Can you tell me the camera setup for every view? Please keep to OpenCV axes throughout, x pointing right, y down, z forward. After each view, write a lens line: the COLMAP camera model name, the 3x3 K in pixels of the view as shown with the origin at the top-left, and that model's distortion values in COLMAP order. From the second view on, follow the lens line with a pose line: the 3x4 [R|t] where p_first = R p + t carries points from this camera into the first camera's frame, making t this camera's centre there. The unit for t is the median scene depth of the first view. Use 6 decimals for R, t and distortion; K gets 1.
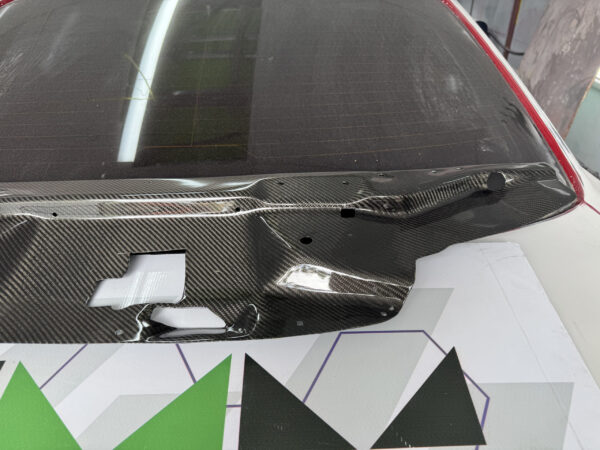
lens RADIAL K [[433.8, 0, 300.0], [0, 433.8, 225.0], [0, 0, 1]] dist [0.041061, -0.058246]
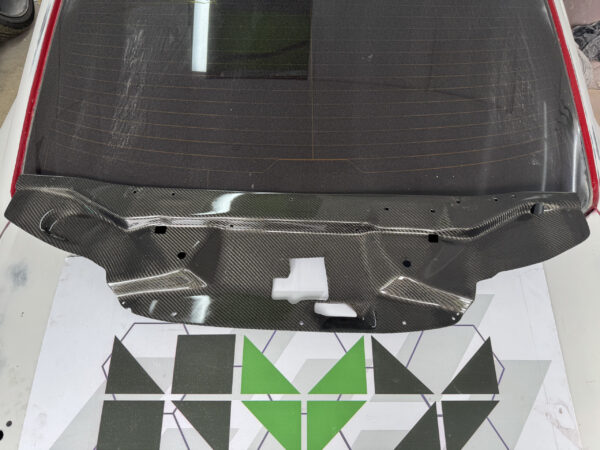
lens RADIAL K [[433.8, 0, 300.0], [0, 433.8, 225.0], [0, 0, 1]] dist [0.041061, -0.058246]
pose [[0.999338, 0.032733, 0.015866, -0.445381], [-0.036375, 0.898881, 0.436680, -0.847173], [0.000032, -0.436968, 0.899477, -0.382934]]
